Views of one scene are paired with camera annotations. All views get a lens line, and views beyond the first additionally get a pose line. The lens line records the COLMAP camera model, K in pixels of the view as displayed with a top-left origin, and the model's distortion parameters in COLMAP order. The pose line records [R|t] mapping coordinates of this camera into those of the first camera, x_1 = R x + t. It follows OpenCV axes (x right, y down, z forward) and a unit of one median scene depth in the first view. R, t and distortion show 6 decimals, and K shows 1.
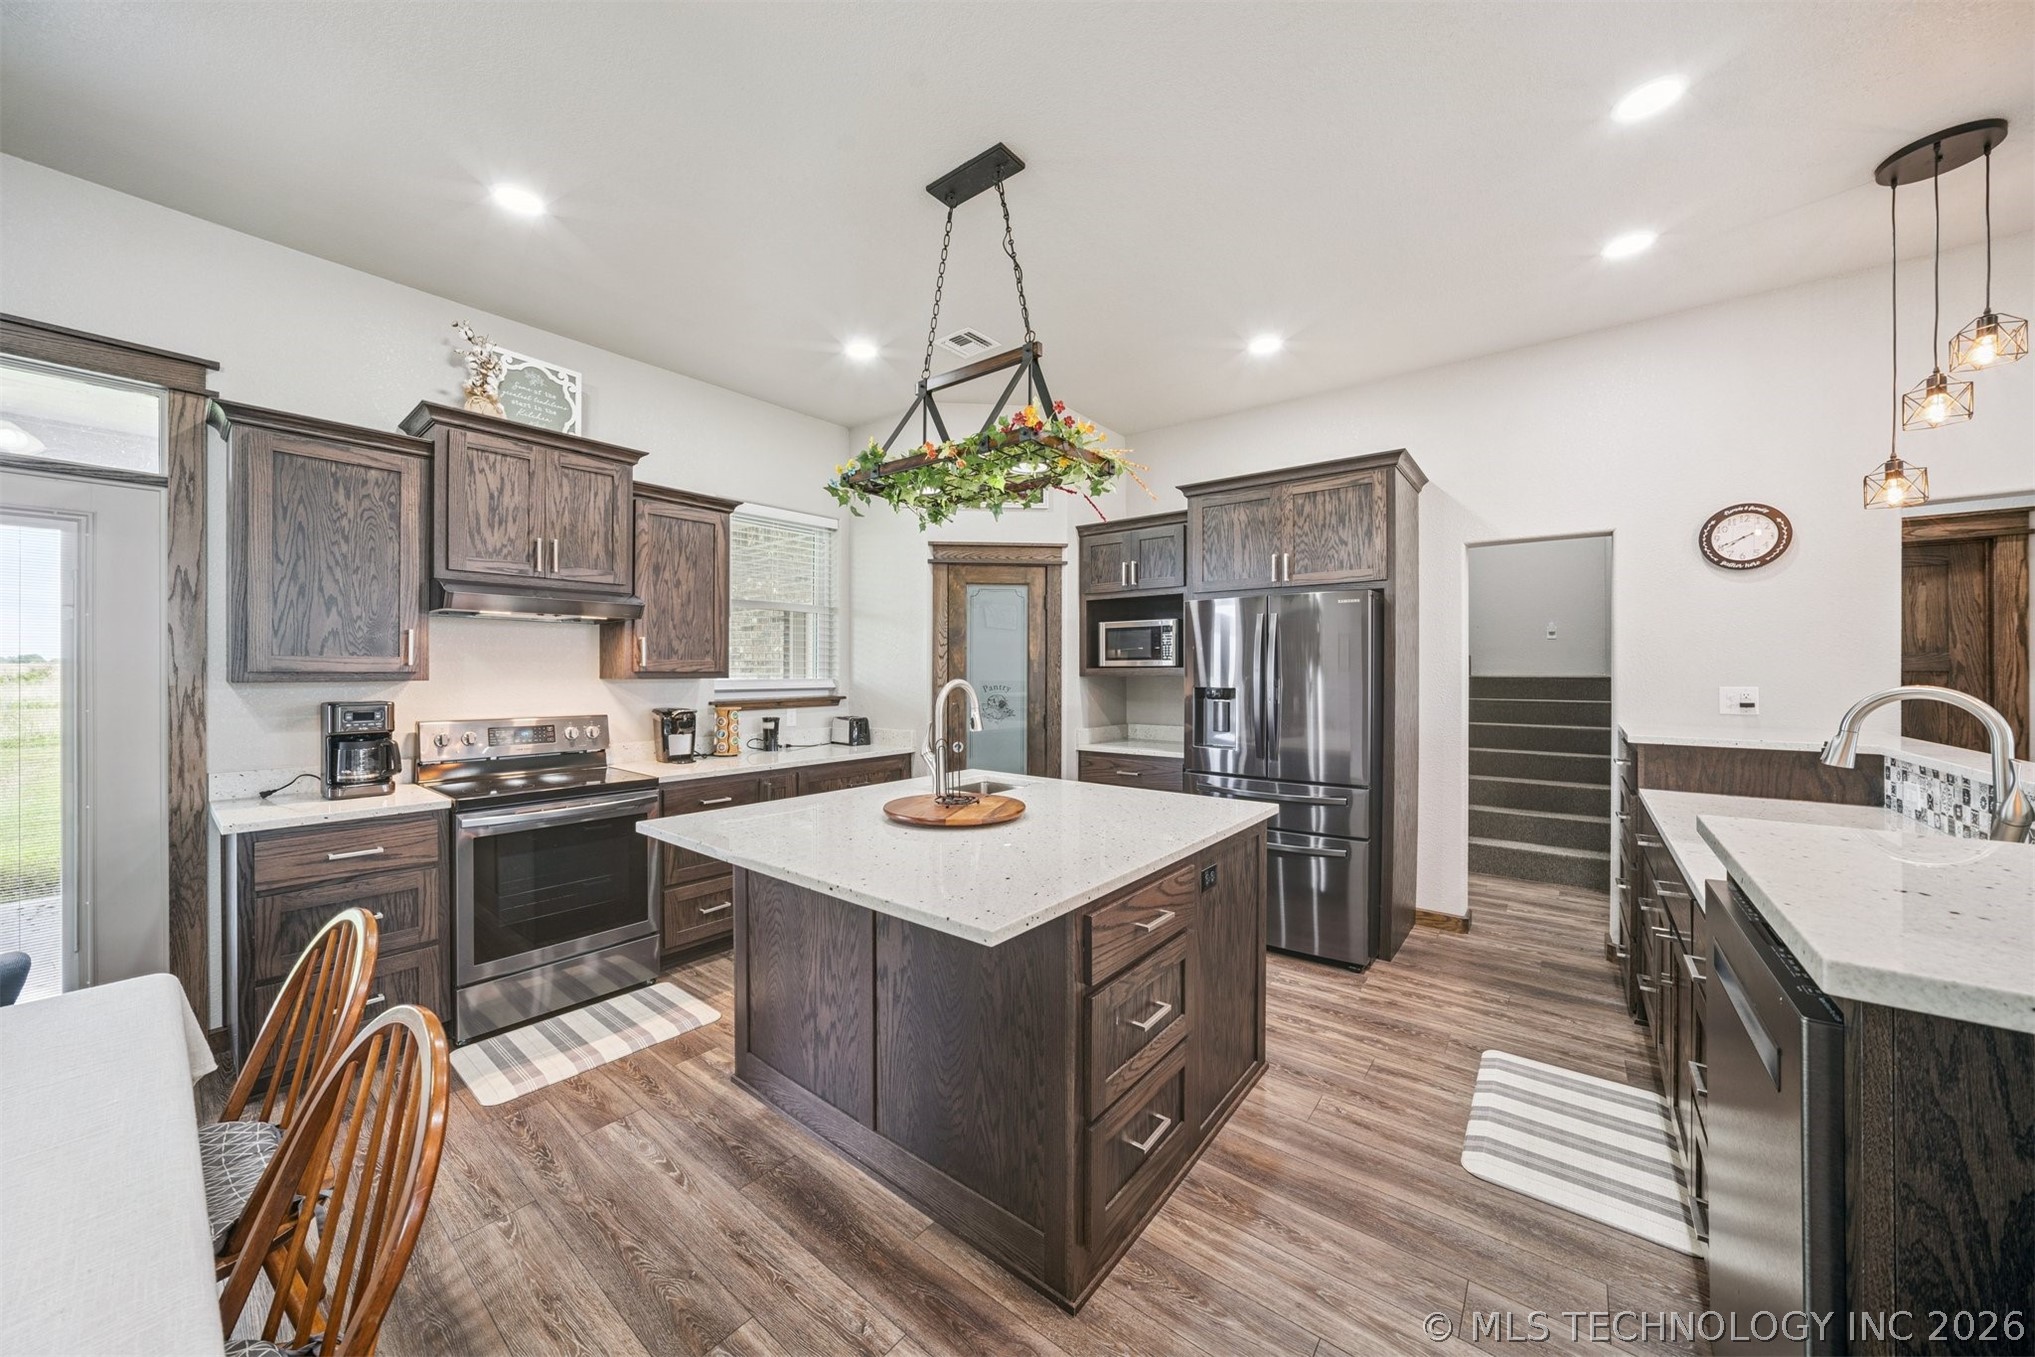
lens RADIAL K [[721.9, 0, 1005.3], [0, 721.9, 669.4], [0, 0, 1]] dist [0.000915, 0.000920]
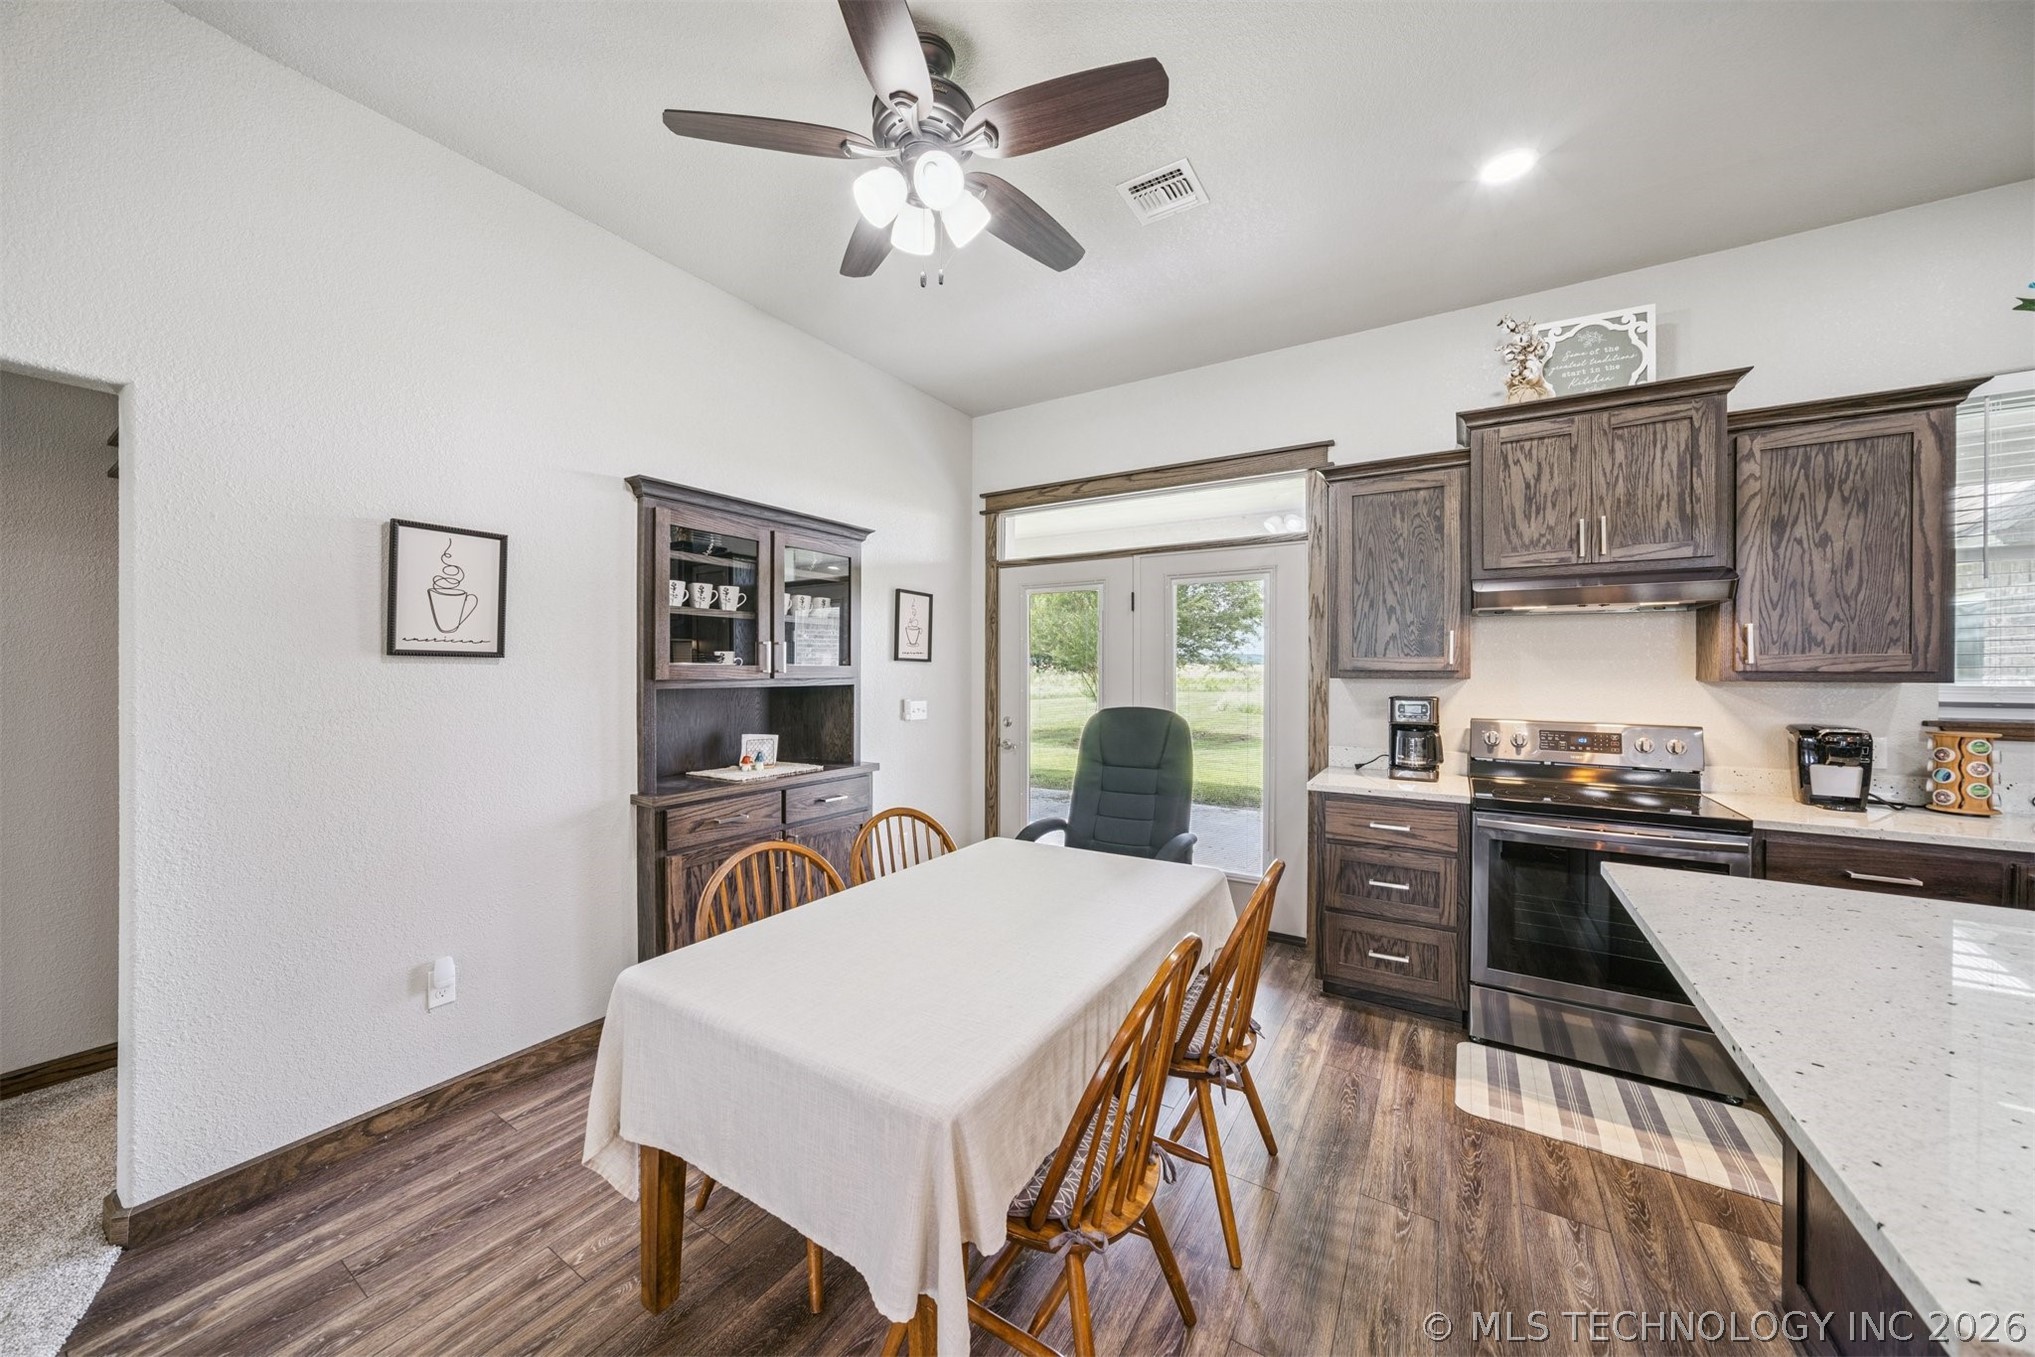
lens RADIAL K [[721.9, 0, 1004.4], [0, 721.9, 670.1], [0, 0, 1]] dist [0.000915, 0.000920]
pose [[0.125965, 0.000187, -0.992035, 0.144782], [-0.002398, 0.999997, -0.000116, 0.004337], [0.992032, 0.002394, 0.125965, 0.197814]]
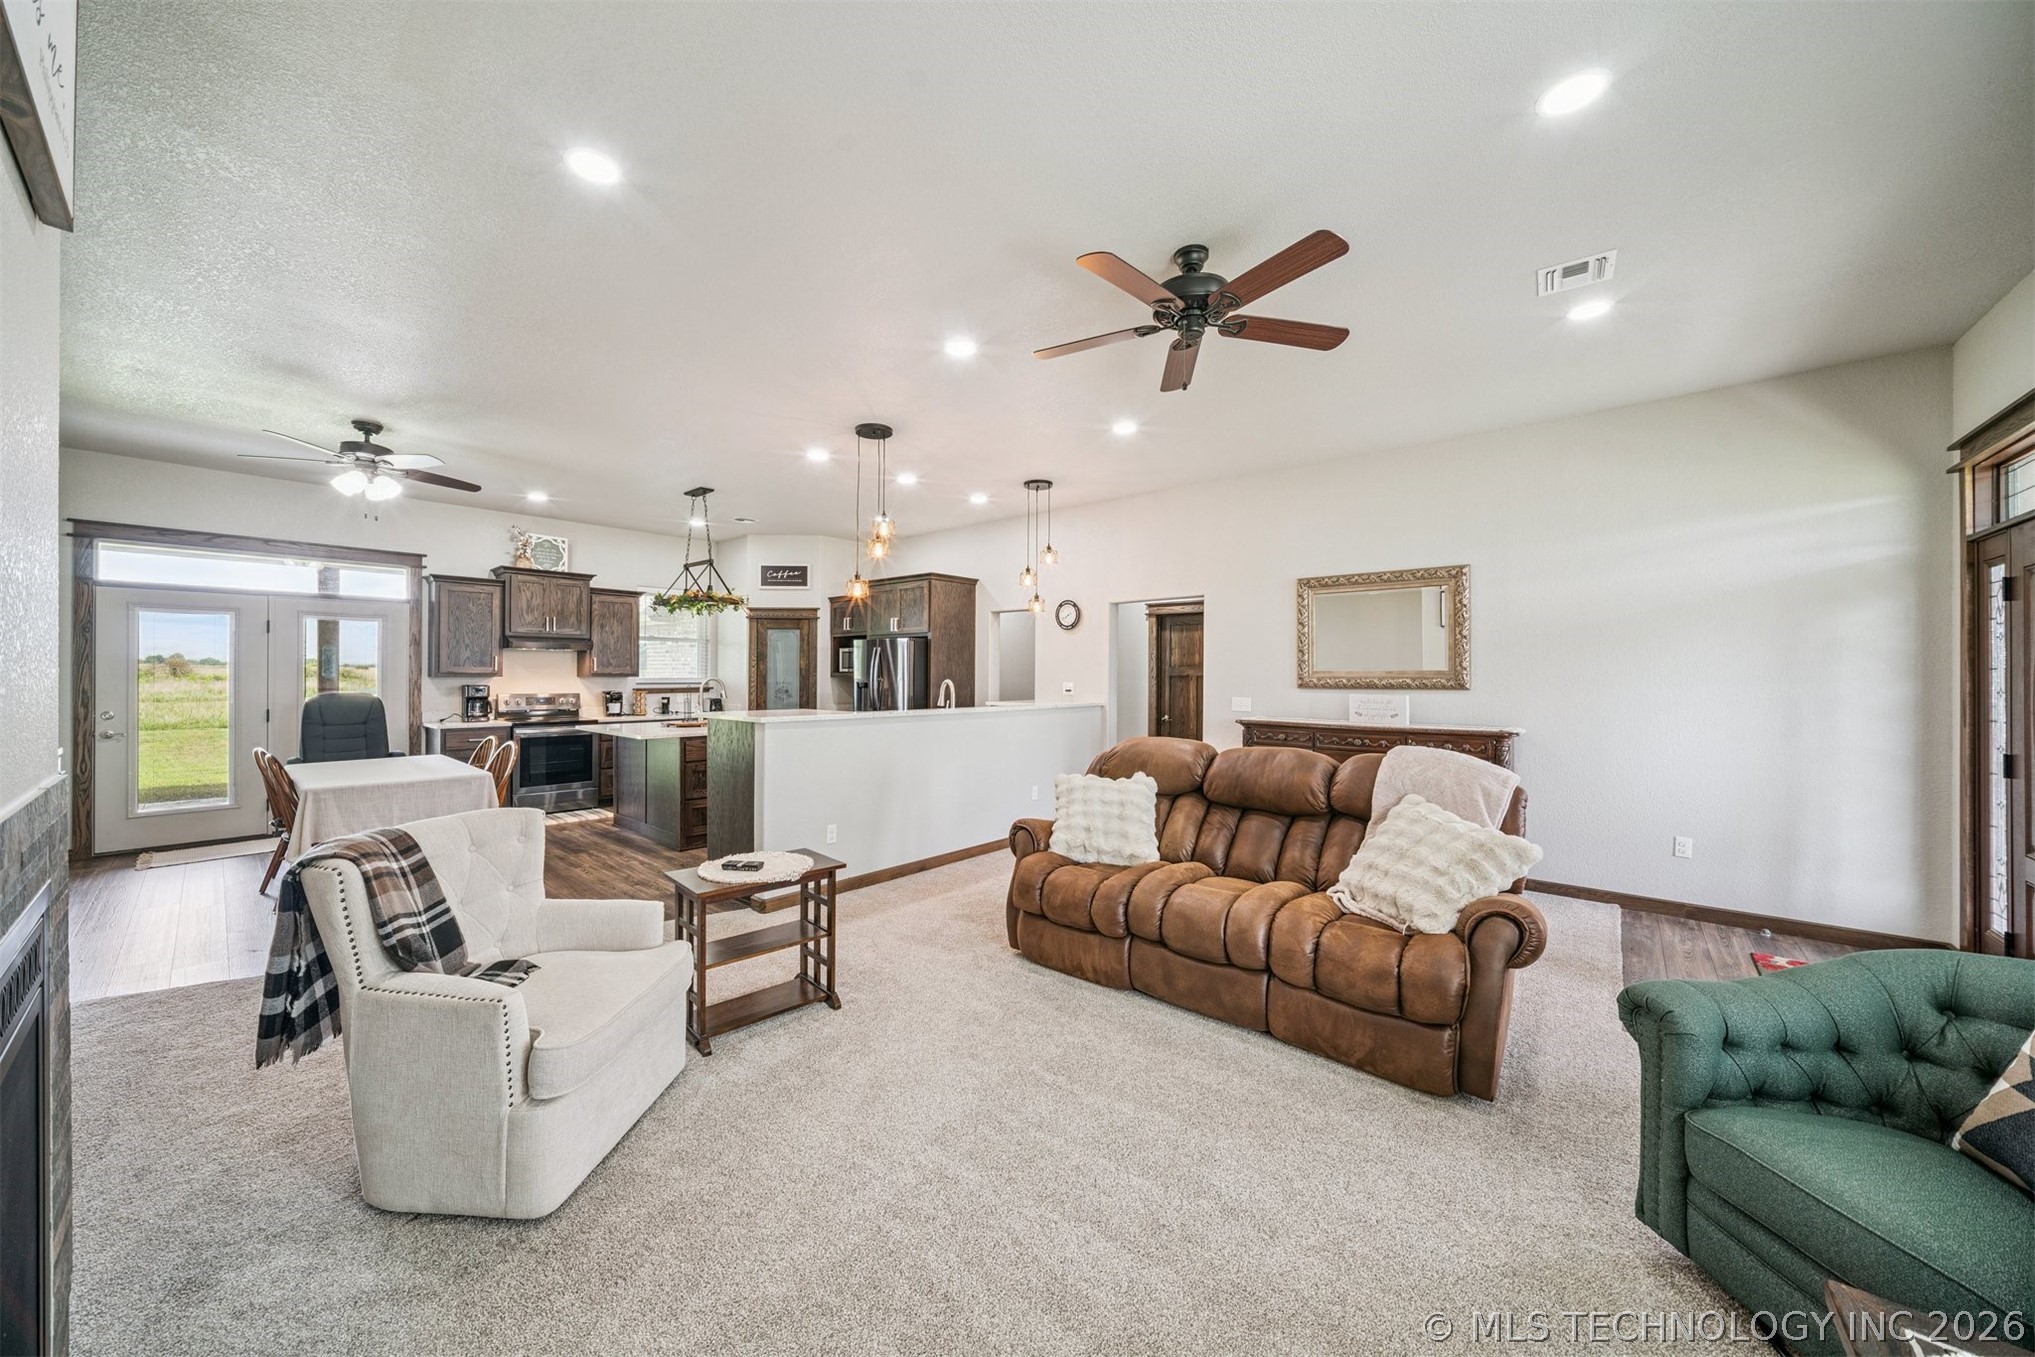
lens RADIAL K [[721.9, 0, 1003.9], [0, 721.9, 674.6], [0, 0, 1]] dist [0.000915, 0.000920]
pose [[0.999196, 0.002616, -0.040017, 0.978422], [-0.002657, 0.999996, -0.000984, 0.006361], [0.040014, 0.001090, 0.999199, -1.351039]]
